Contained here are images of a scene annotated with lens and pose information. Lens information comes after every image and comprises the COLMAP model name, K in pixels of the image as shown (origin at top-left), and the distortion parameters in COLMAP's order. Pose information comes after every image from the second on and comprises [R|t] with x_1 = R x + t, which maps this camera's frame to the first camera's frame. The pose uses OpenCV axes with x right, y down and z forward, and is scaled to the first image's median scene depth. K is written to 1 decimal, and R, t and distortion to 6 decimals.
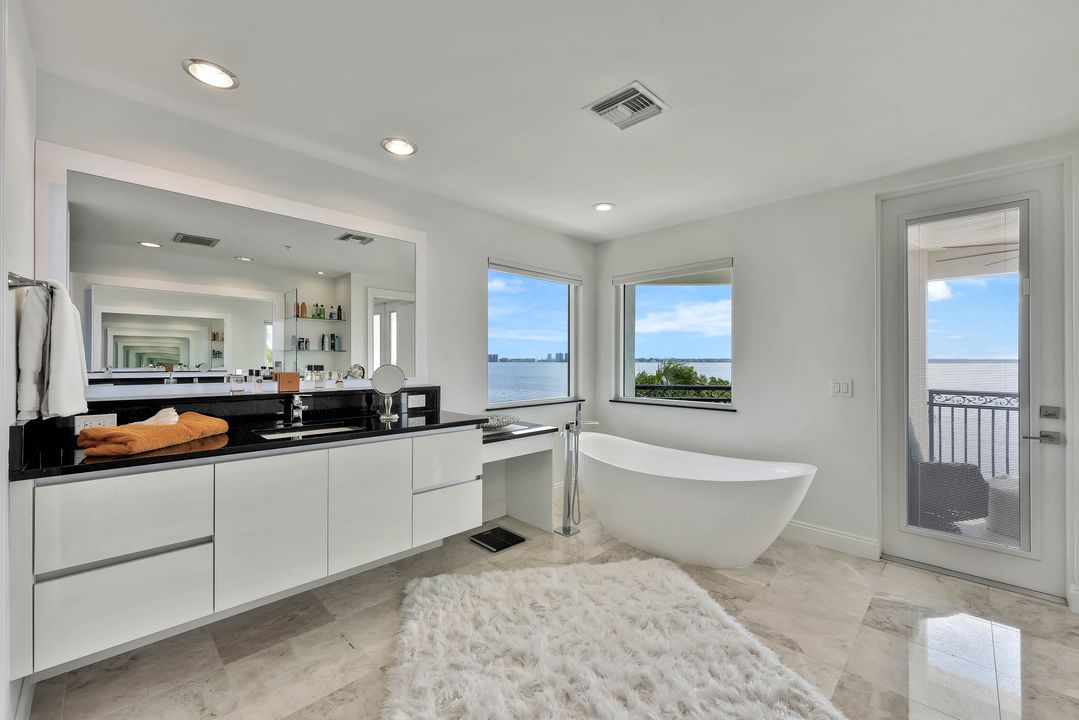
lens RADIAL K [[436.5, 0, 536.7], [0, 436.5, 367.2], [0, 0, 1]] dist [0.000360, -0.000030]
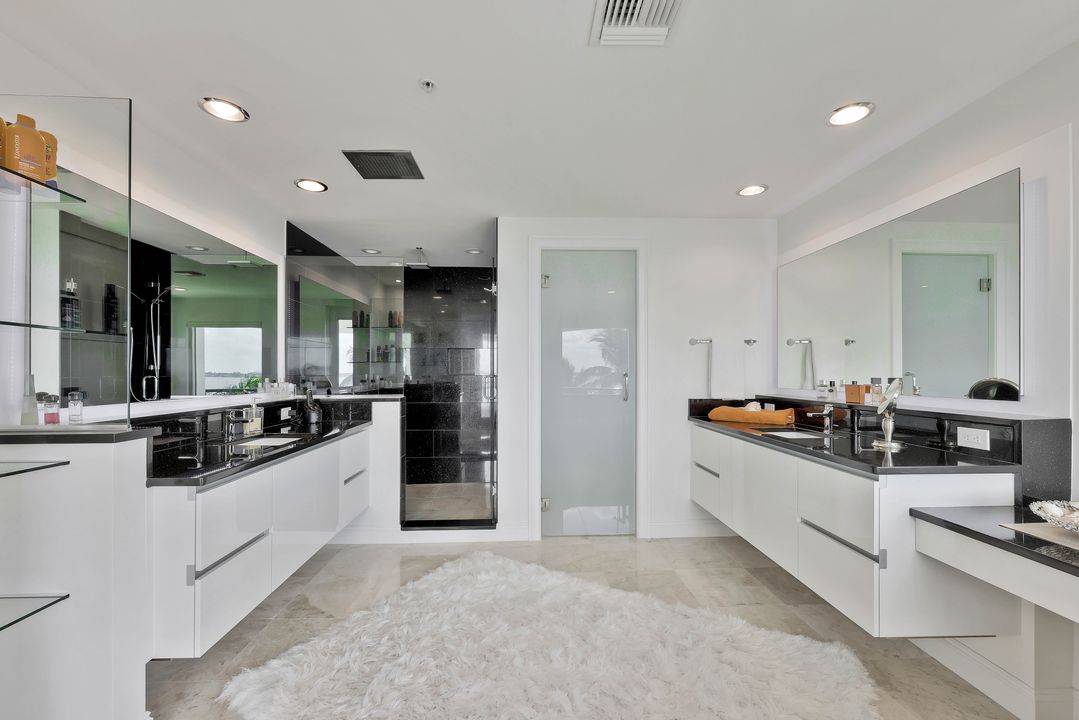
lens RADIAL K [[436.5, 0, 536.7], [0, 436.5, 367.2], [0, 0, 1]] dist [0.000360, -0.000030]
pose [[-0.684964, -0.007601, -0.728537, 0.922030], [-0.003905, 0.999970, -0.006762, -0.024563], [0.728566, -0.001787, -0.684973, 1.496903]]
